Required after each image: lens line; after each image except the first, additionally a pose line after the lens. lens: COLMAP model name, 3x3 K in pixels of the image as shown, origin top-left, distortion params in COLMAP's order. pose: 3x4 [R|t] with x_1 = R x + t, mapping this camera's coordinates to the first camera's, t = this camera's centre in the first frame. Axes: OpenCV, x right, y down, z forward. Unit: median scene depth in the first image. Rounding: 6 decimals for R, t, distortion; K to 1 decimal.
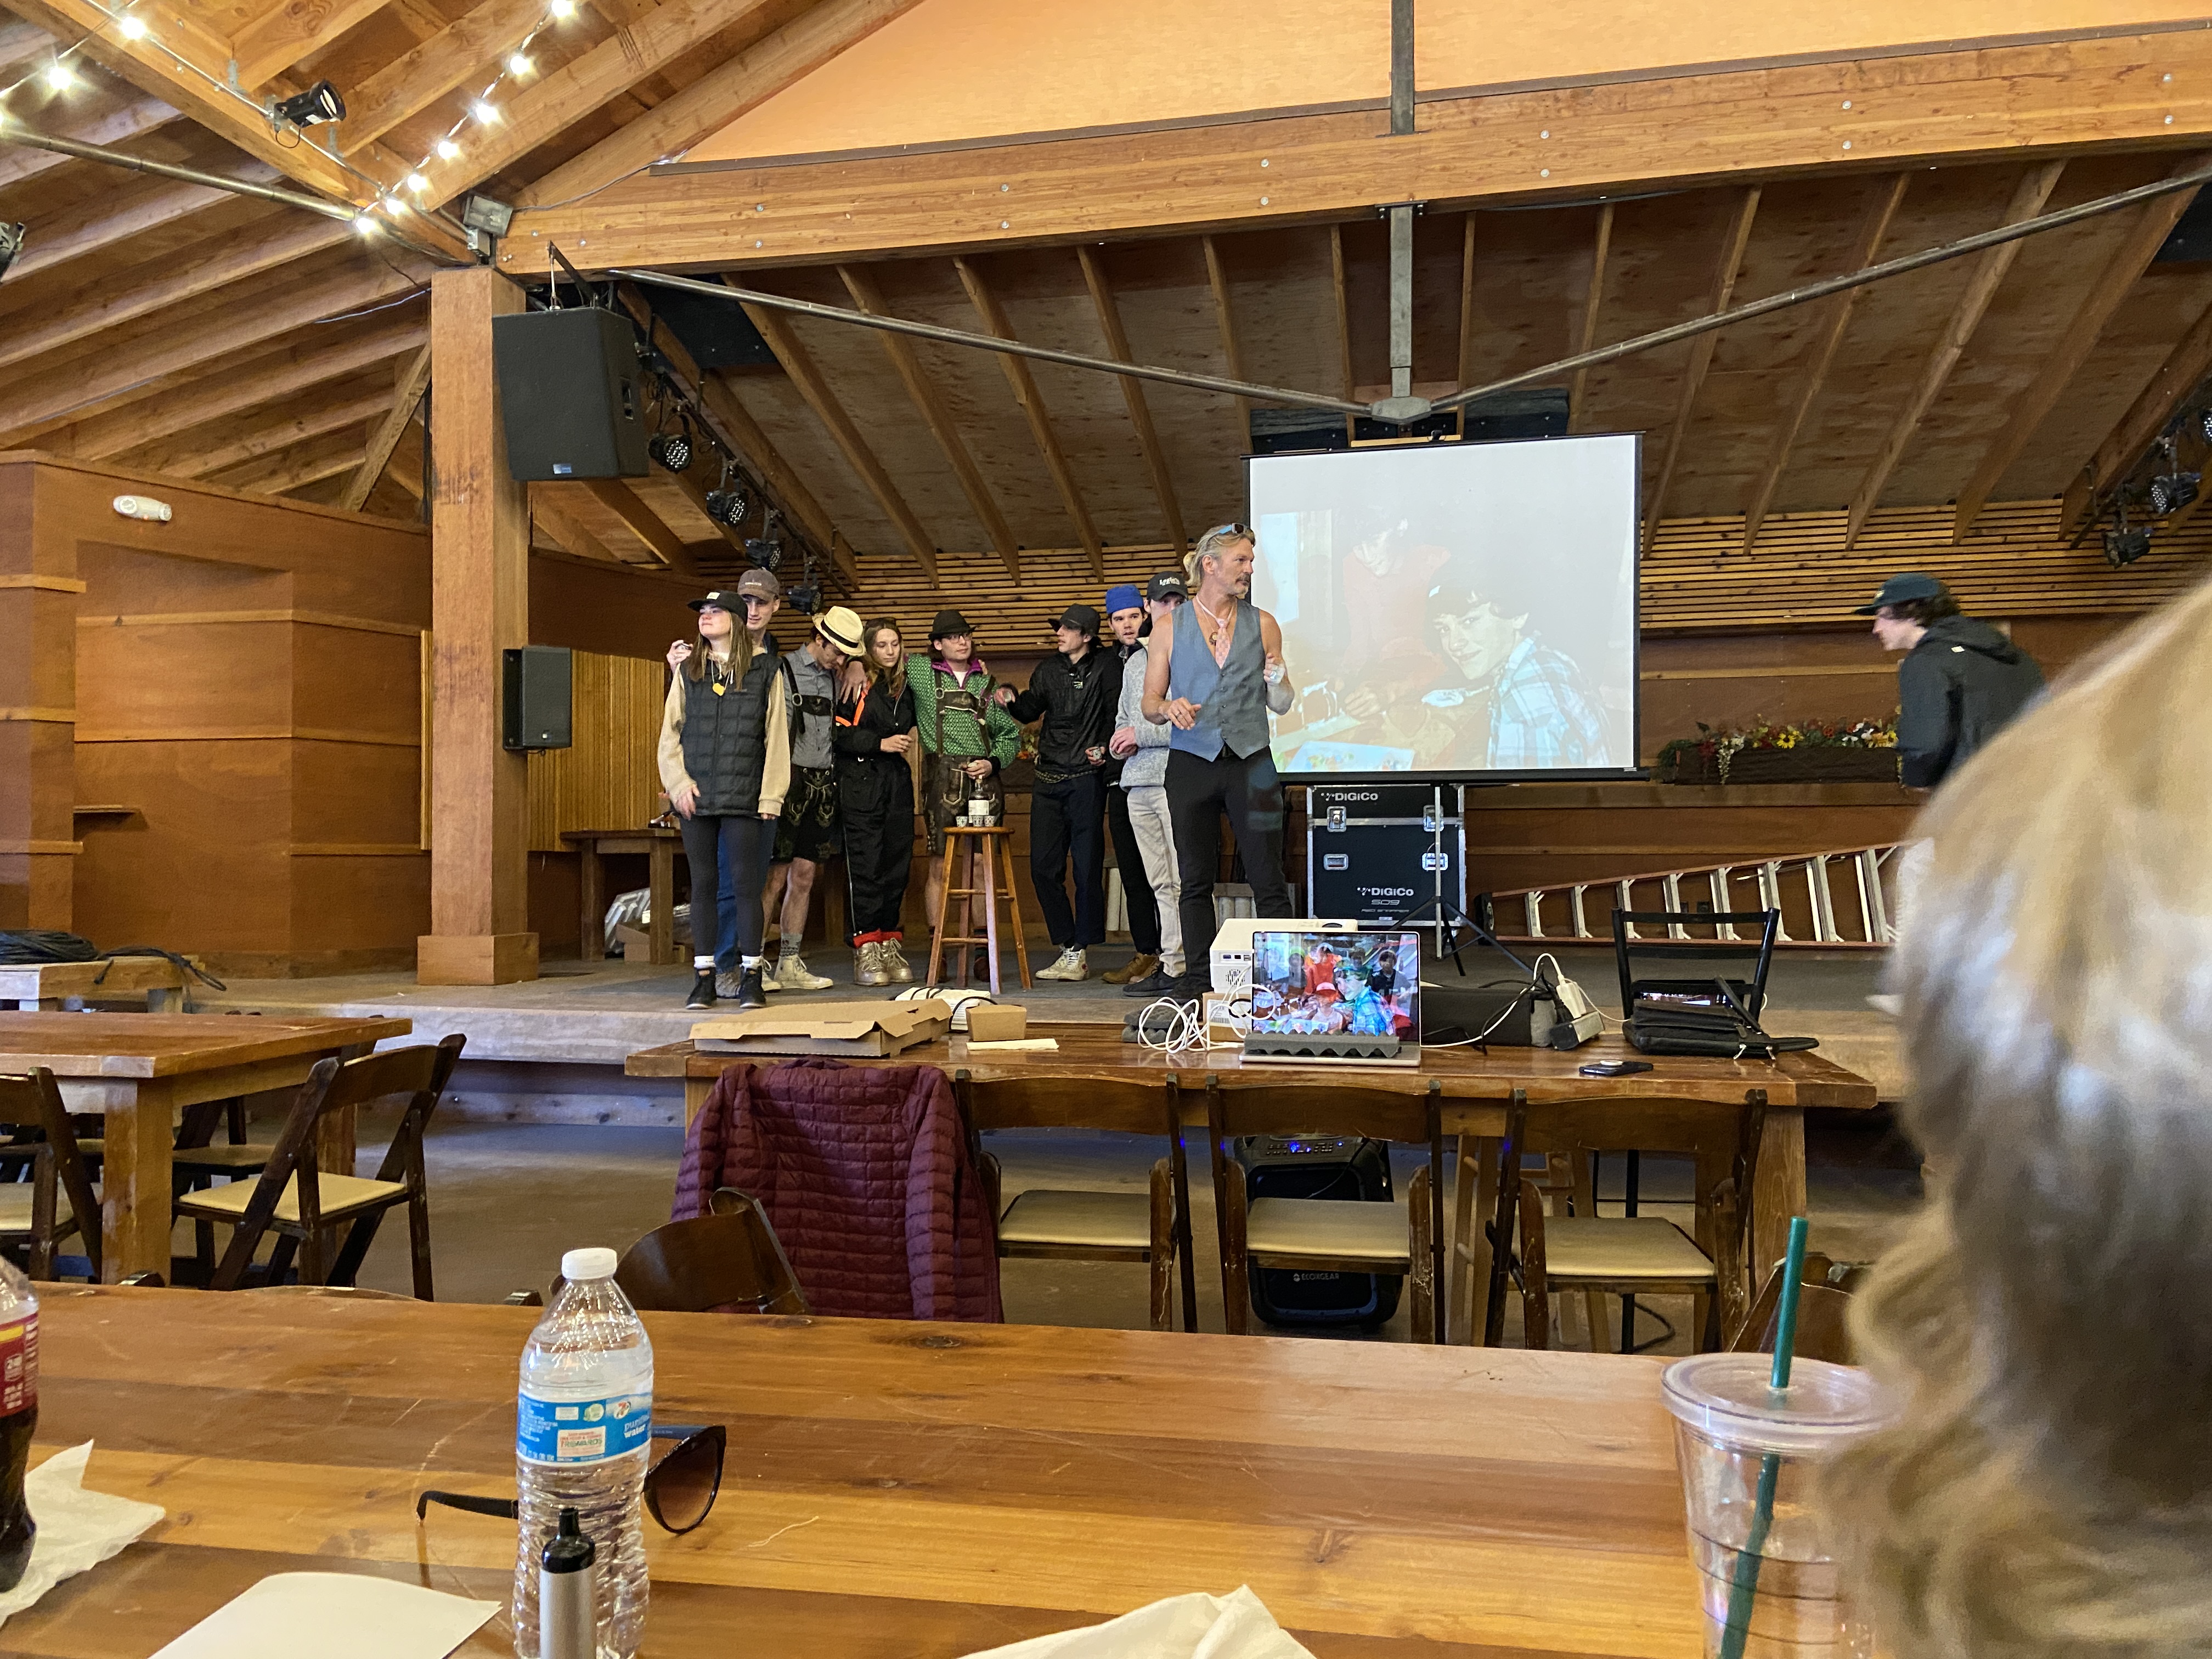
lens RADIAL K [[1662.6, 0, 1087.0], [0, 1662.6, 814.5], [0, 0, 1]] dist [0.118980, -0.141187]
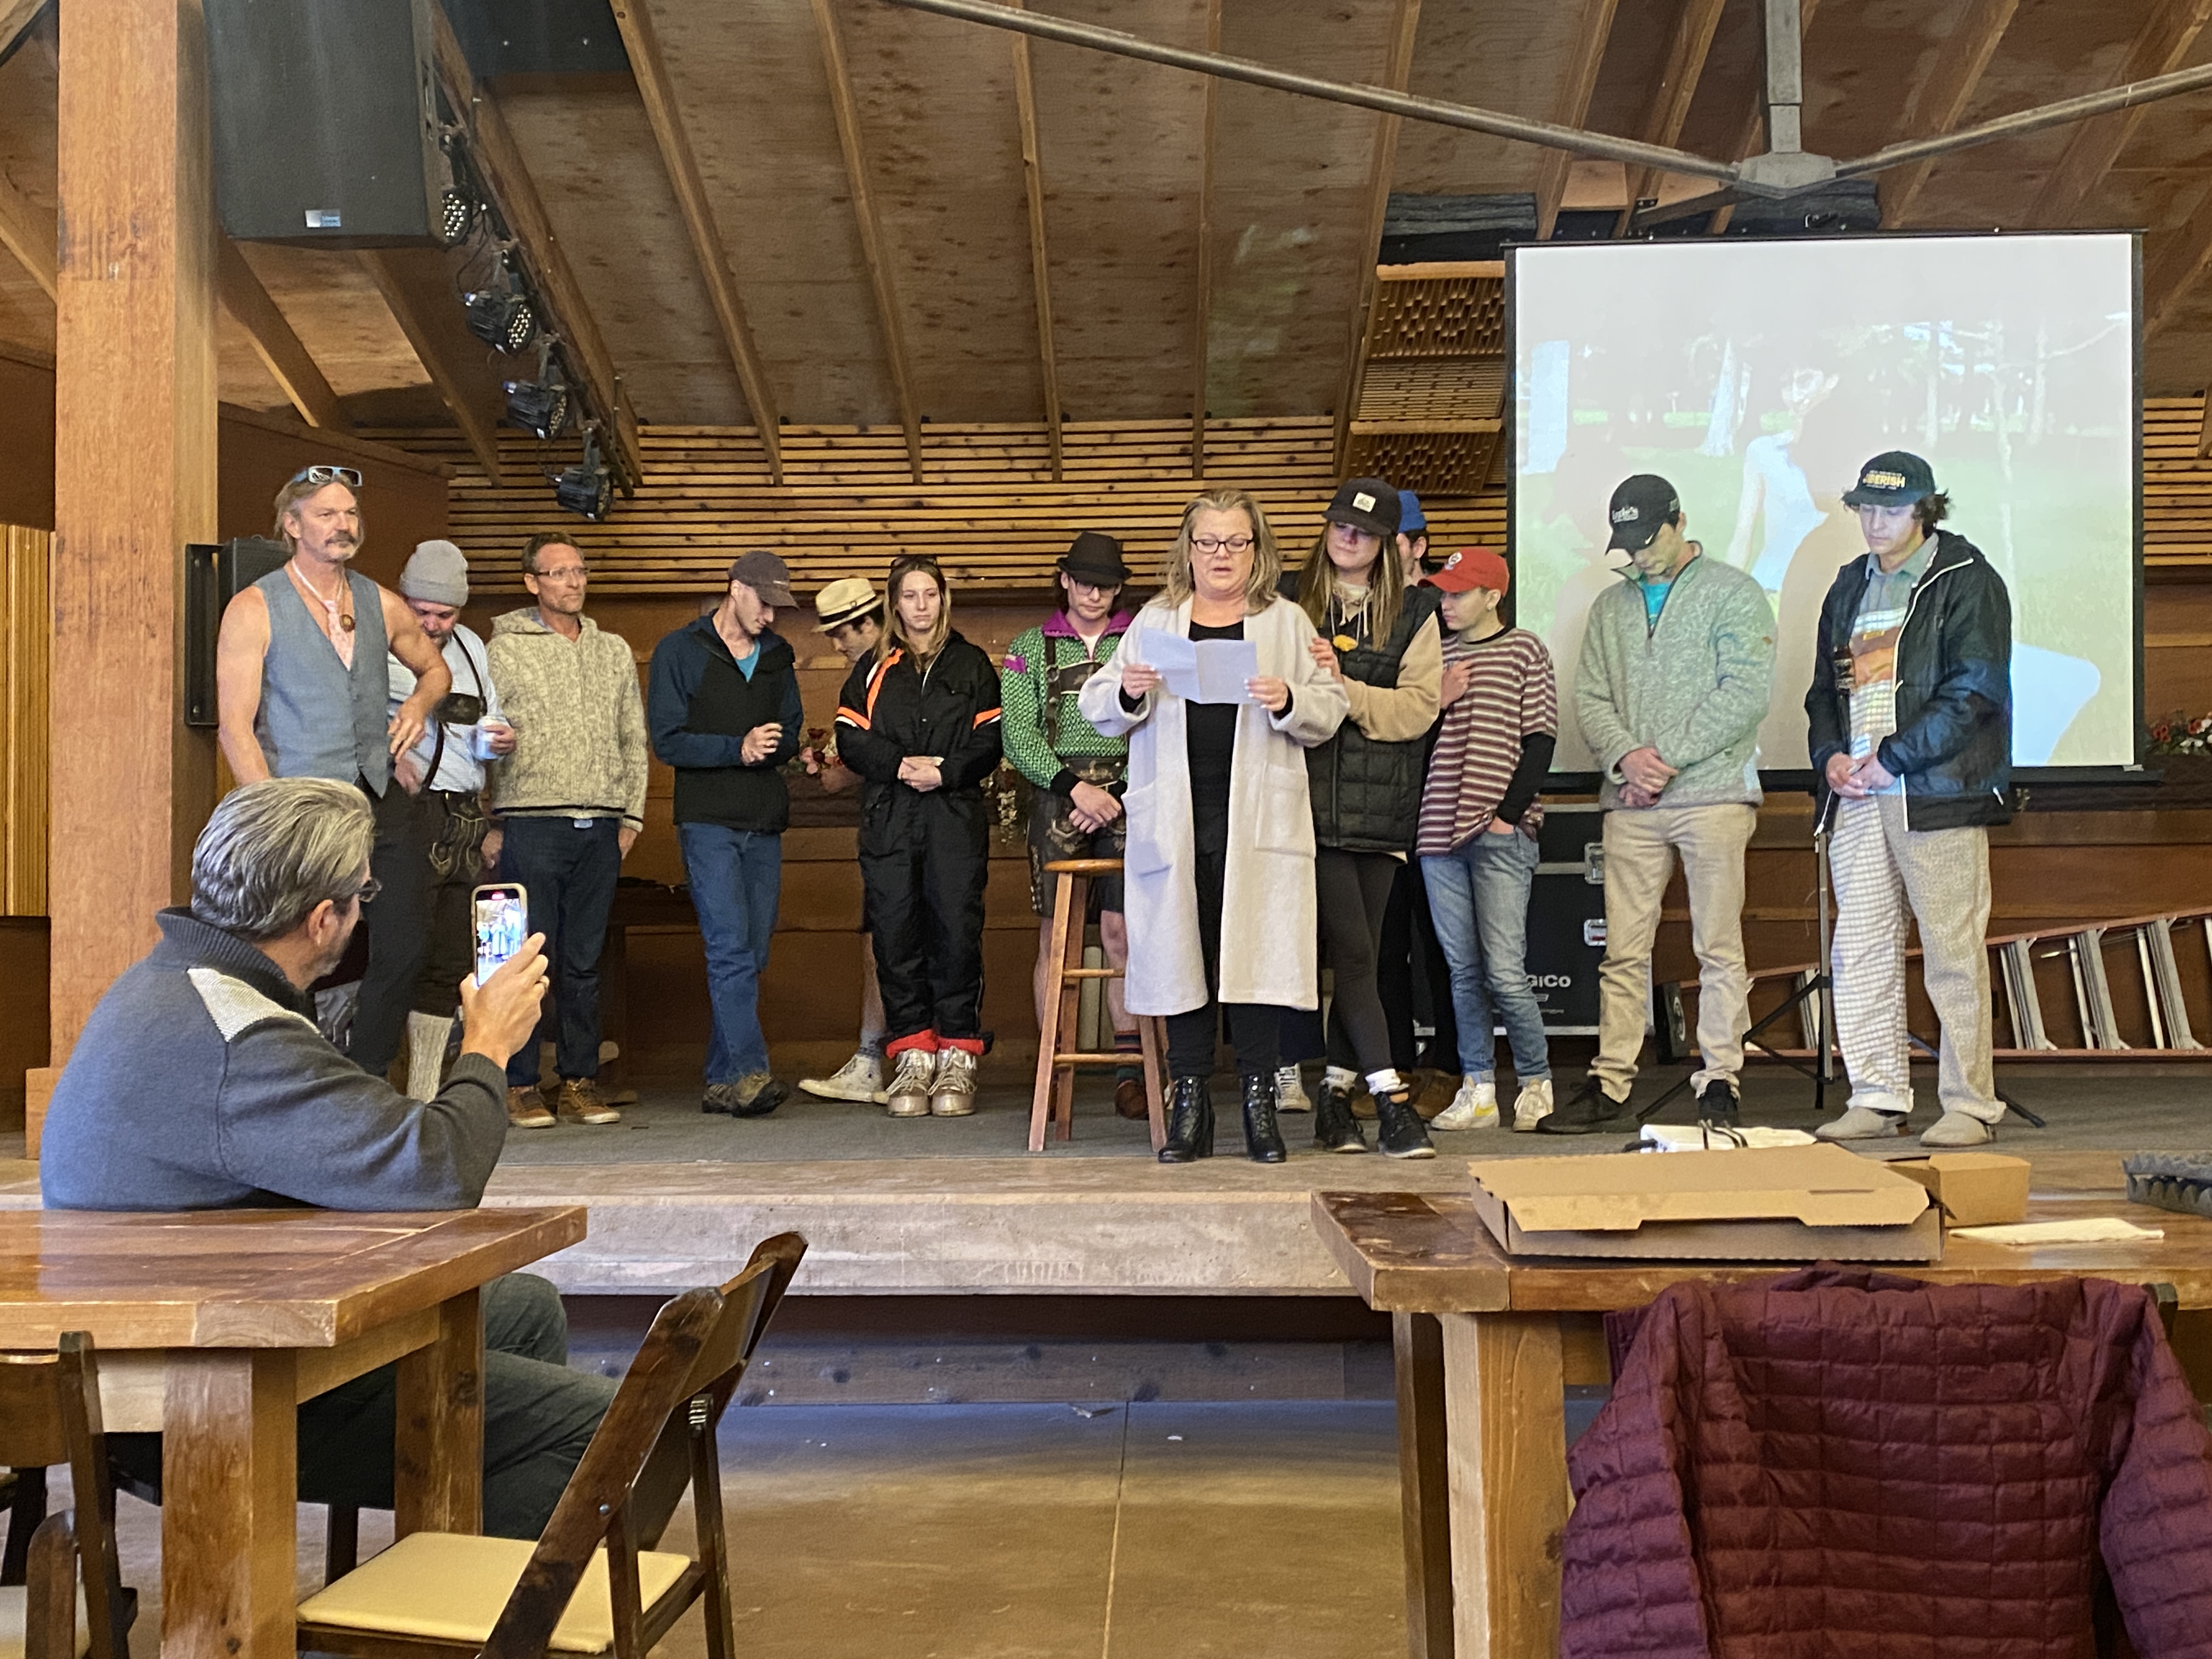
lens RADIAL K [[2513.7, 0, 1091.1], [0, 2513.7, 842.4], [0, 0, 1]] dist [0.040720, 0.000000]
pose [[0.984084, 0.000263, 0.177705, -0.209873], [0.003139, 0.999817, -0.018866, 0.016323], [-0.177678, 0.019124, 0.983903, 0.140371]]
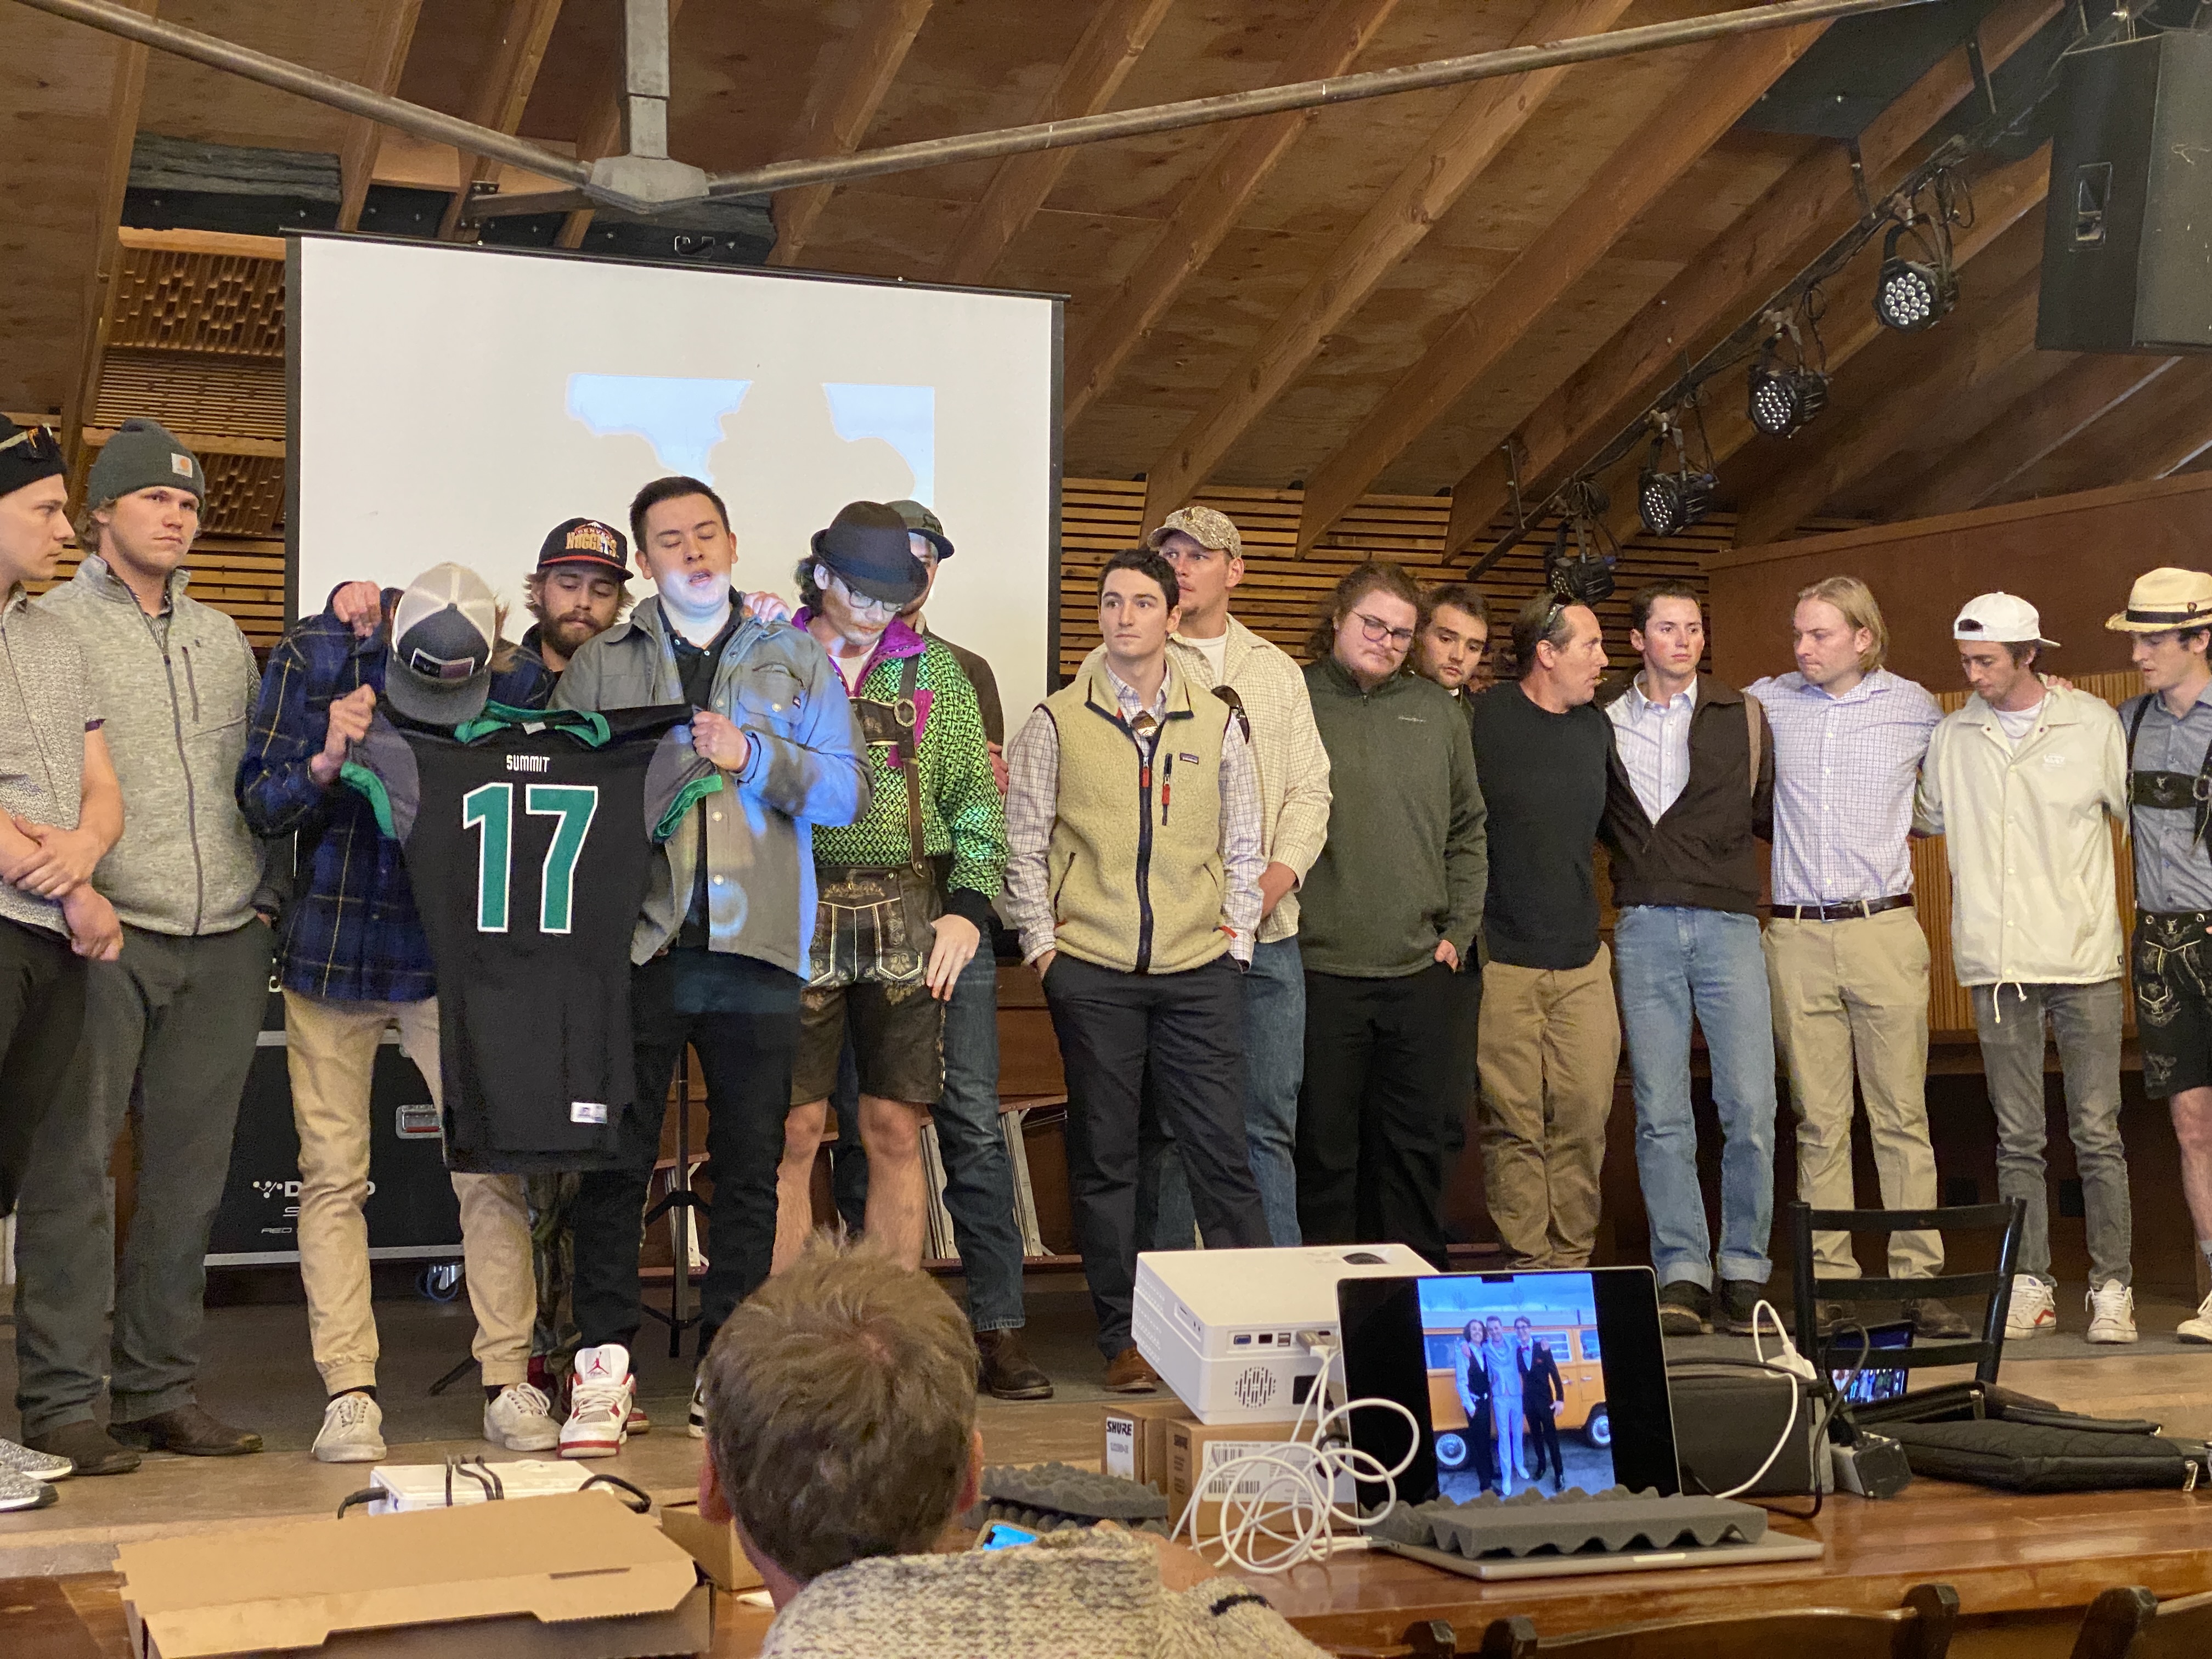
lens RADIAL K [[3282.7, 0, 1137.4], [0, 3282.7, 795.2], [0, 0, 1]] dist [0.116829, 0.000000]
pose [[0.835578, 0.039672, 0.547938, -0.197487], [-0.001376, 0.997537, -0.070125, 0.001350], [-0.549370, 0.057841, 0.833575, 0.131403]]
